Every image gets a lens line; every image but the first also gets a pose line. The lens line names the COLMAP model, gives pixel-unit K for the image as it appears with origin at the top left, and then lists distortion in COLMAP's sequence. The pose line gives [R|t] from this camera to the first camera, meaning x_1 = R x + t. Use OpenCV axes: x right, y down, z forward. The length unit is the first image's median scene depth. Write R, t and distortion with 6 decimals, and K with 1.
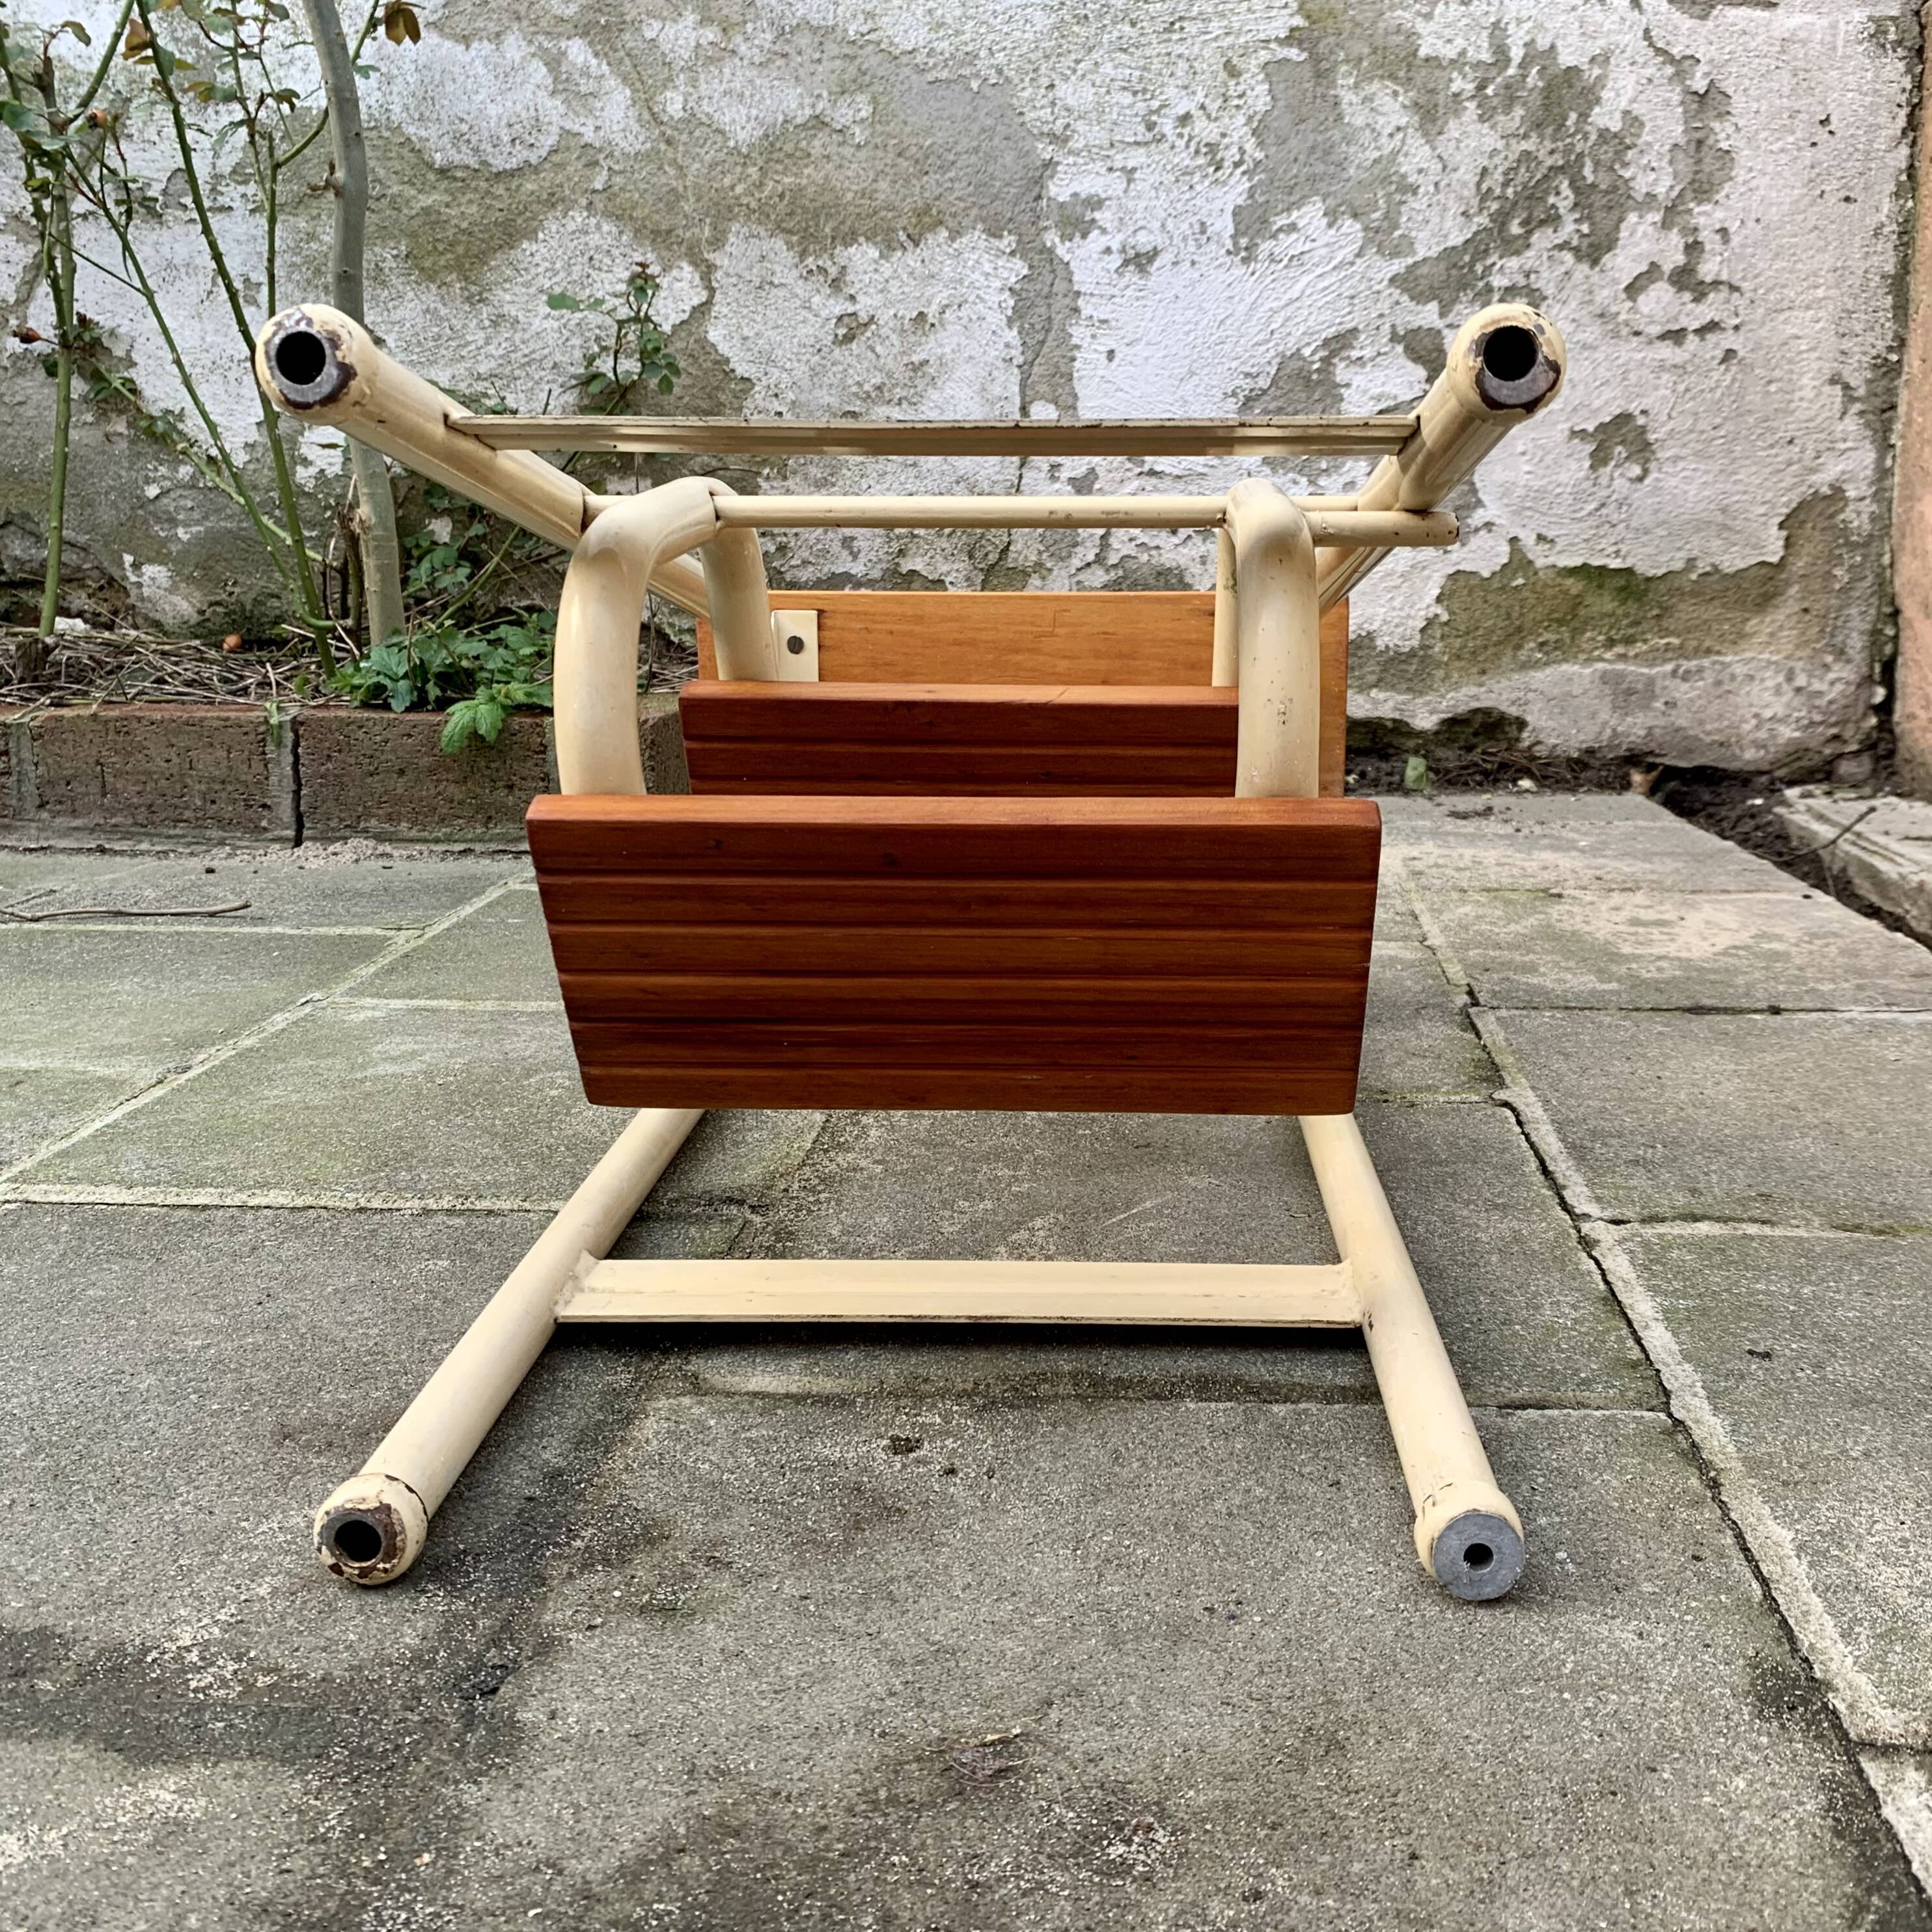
lens RADIAL K [[1924.5, 0, 1076.0], [0, 1924.5, 945.6], [0, 0, 1]] dist [0.073484, -0.201727]
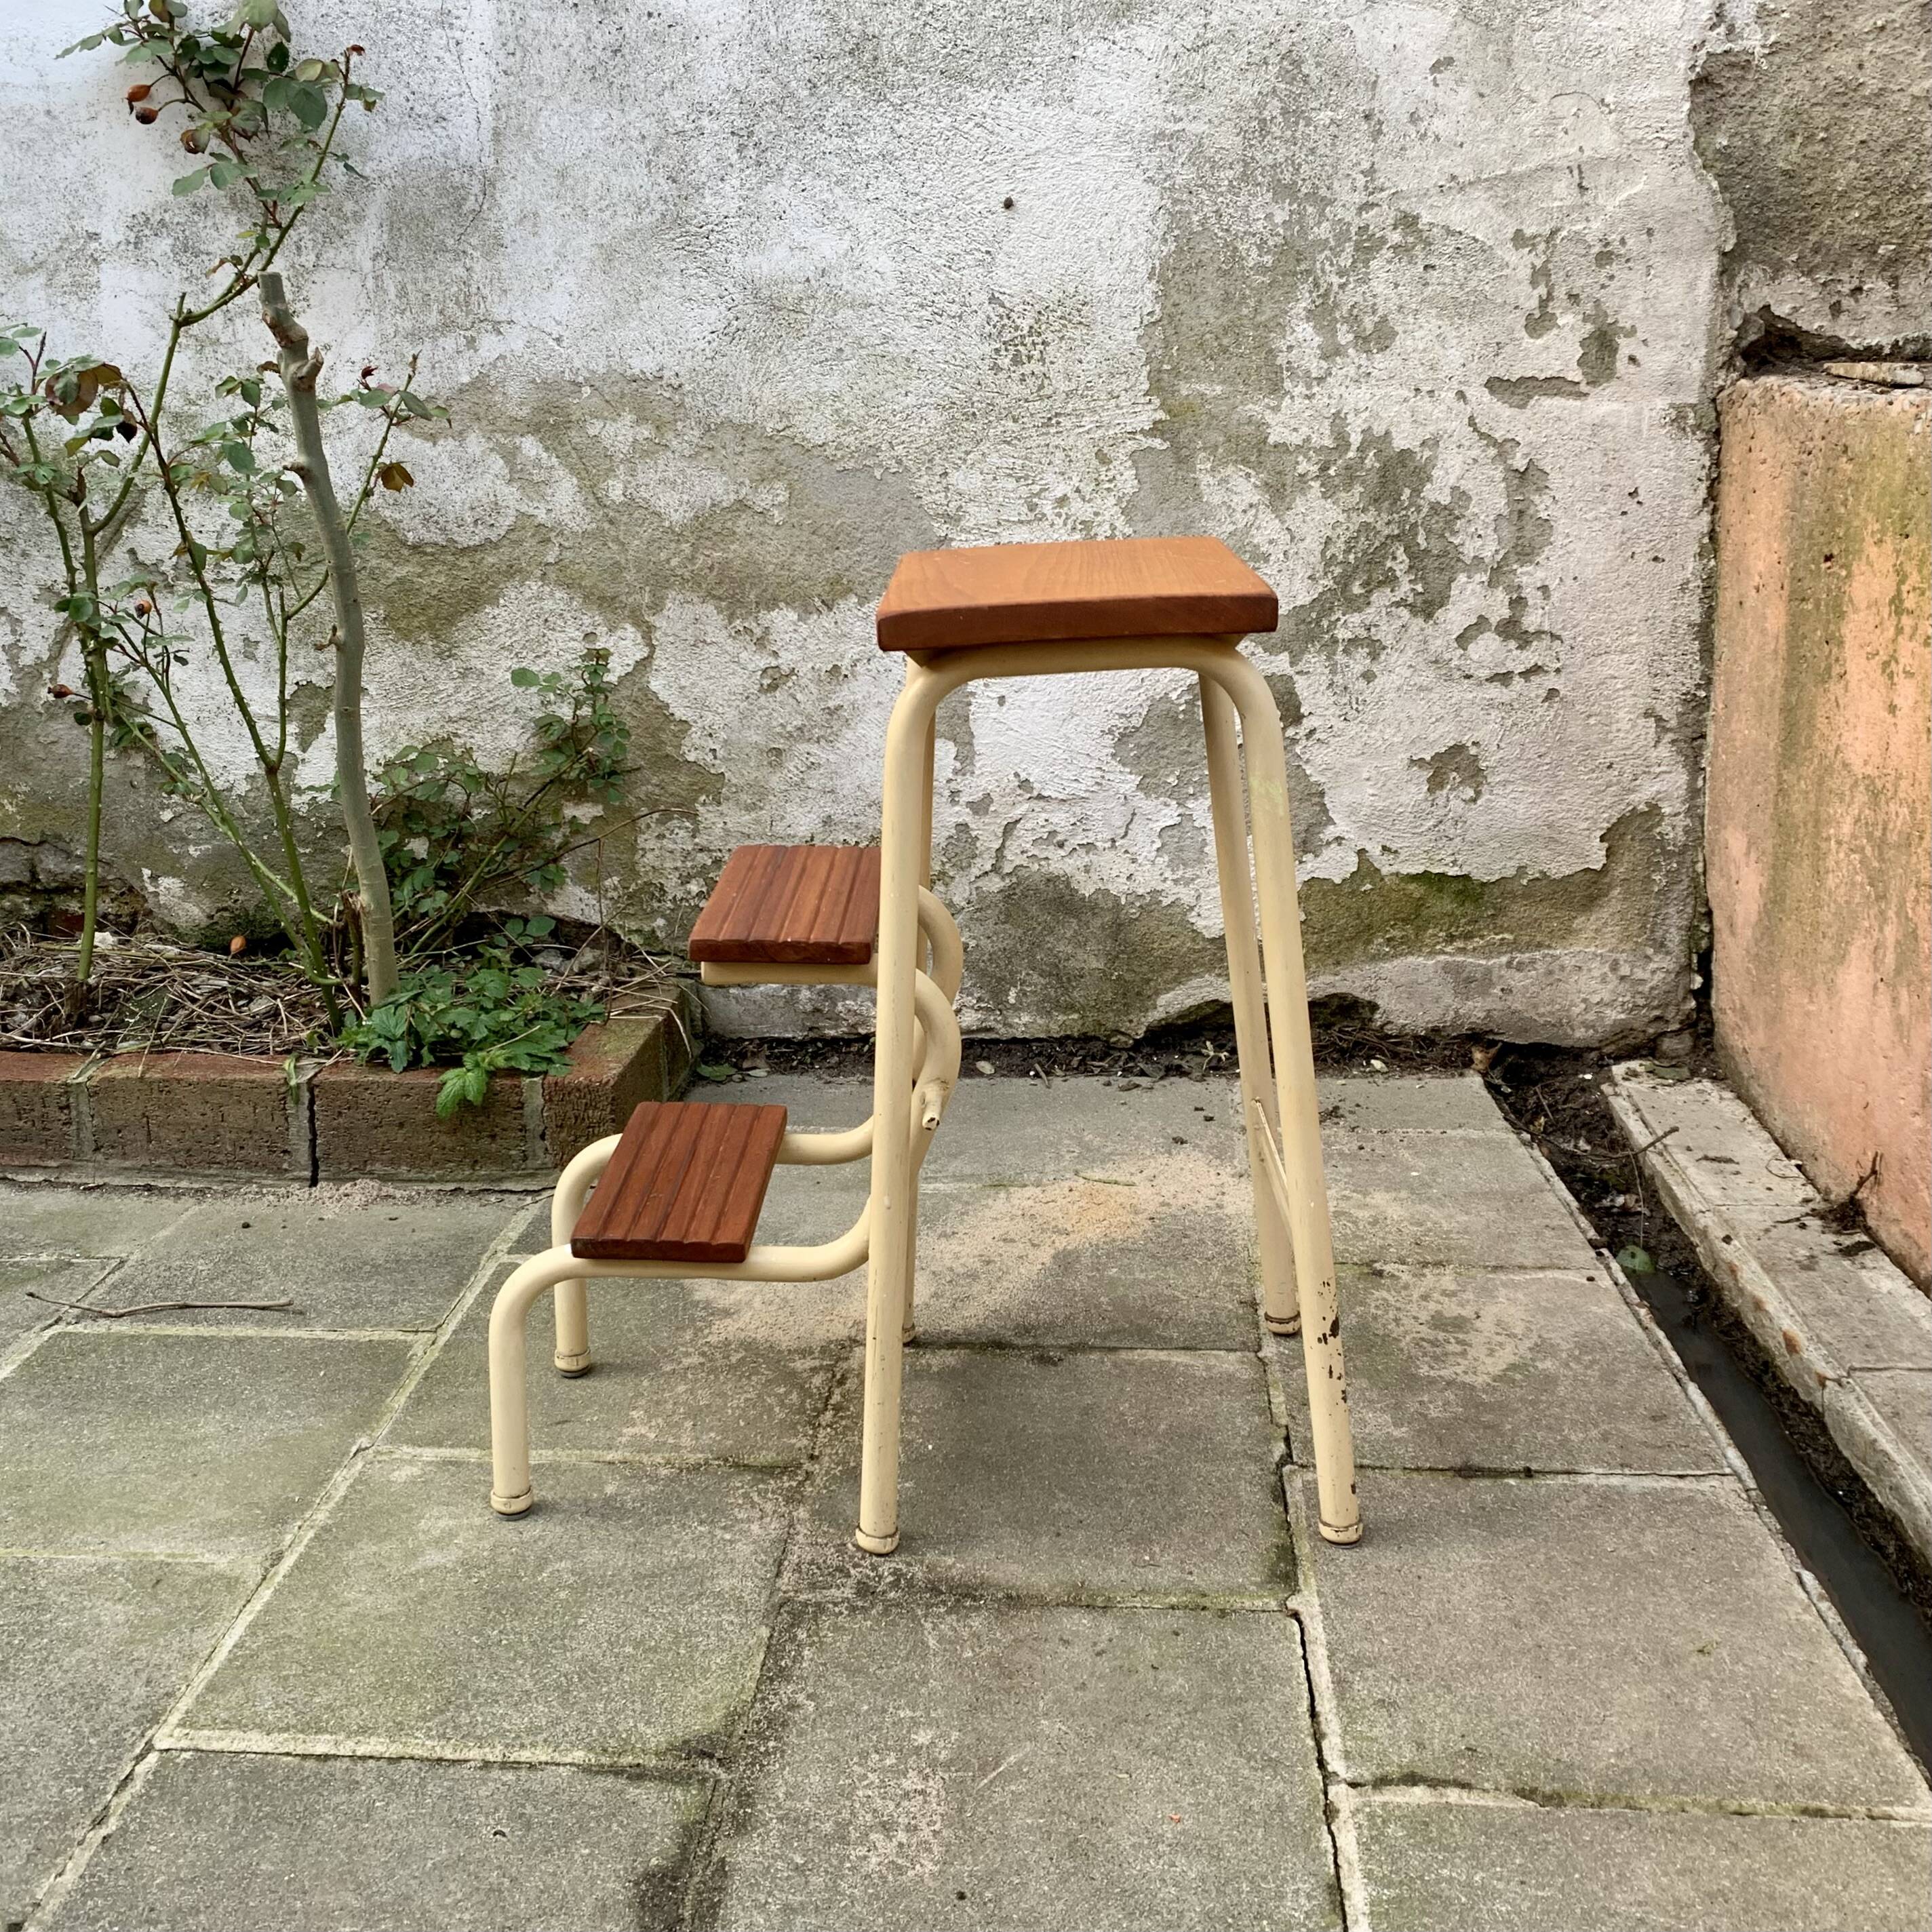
lens RADIAL K [[1969.2, 0, 923.8], [0, 1969.2, 879.8], [0, 0, 1]] dist [0.100800, -0.220644]
pose [[0.998976, -0.016921, -0.041950, 0.019625], [0.017437, 0.999776, 0.011979, -0.217722], [0.041738, -0.012698, 0.999048, -0.168777]]
